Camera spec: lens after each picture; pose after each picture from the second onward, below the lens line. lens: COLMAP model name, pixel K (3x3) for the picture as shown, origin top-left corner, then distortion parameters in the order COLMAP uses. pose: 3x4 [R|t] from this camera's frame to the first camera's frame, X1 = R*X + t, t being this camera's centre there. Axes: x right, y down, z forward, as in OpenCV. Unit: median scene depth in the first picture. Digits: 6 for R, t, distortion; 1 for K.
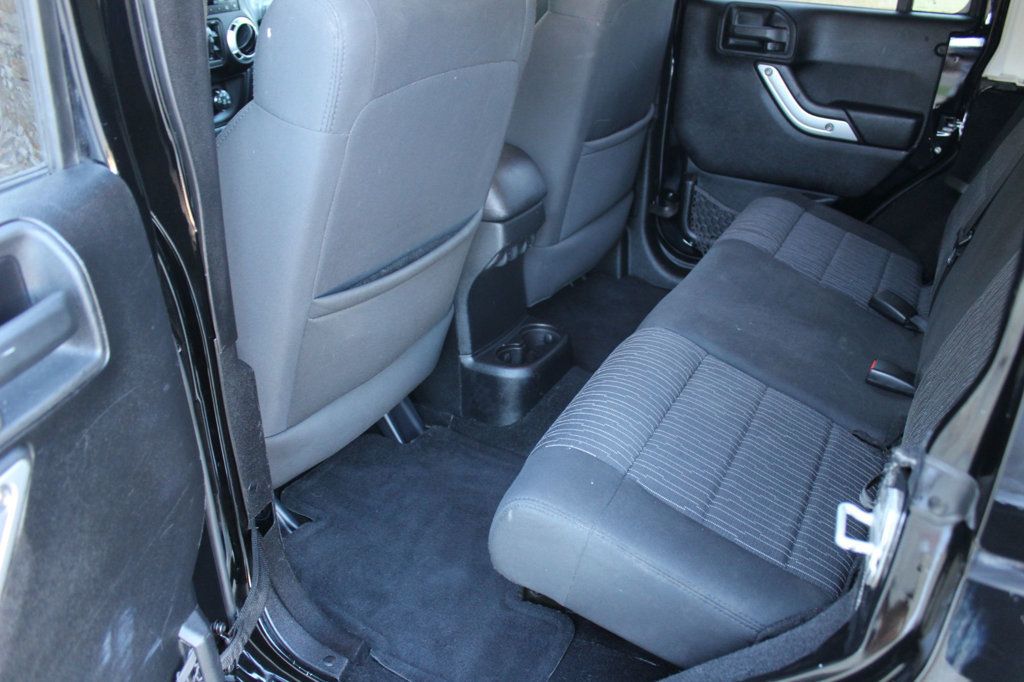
lens RADIAL K [[842.5, 0, 521.0], [0, 842.5, 346.8], [0, 0, 1]] dist [-0.167002, 0.143333]
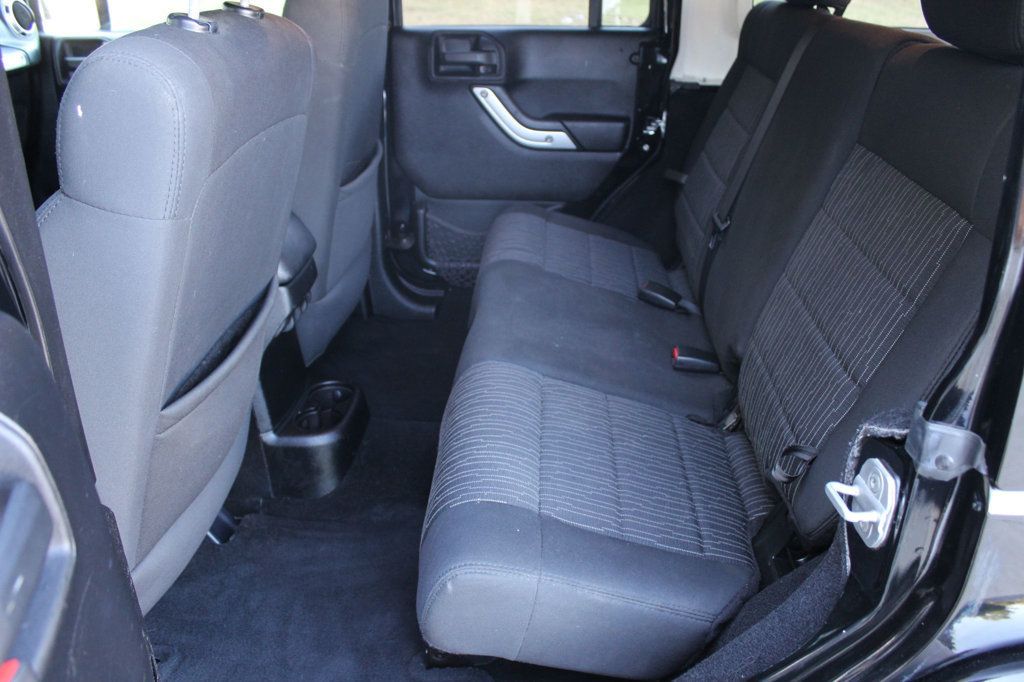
lens RADIAL K [[842.5, 0, 521.0], [0, 842.5, 346.8], [0, 0, 1]] dist [-0.167002, 0.143333]
pose [[0.900681, -0.200887, 0.385251, -0.134316], [0.211531, 0.977255, 0.015044, -0.033625], [-0.379511, 0.067942, 0.922689, 0.043782]]
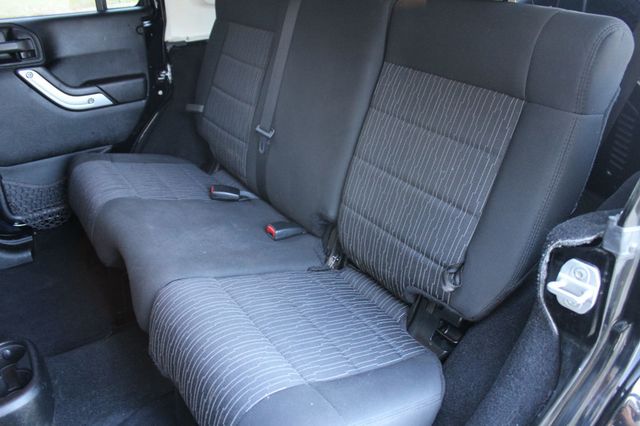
lens RADIAL K [[526.6, 0, 325.7], [0, 526.6, 216.6], [0, 0, 1]] dist [-0.167002, 0.143333]
pose [[0.458758, -0.435489, 0.774526, -0.206700], [0.435606, 0.869957, 0.231133, -0.135665], [-0.774460, 0.231355, 0.588801, 0.255568]]
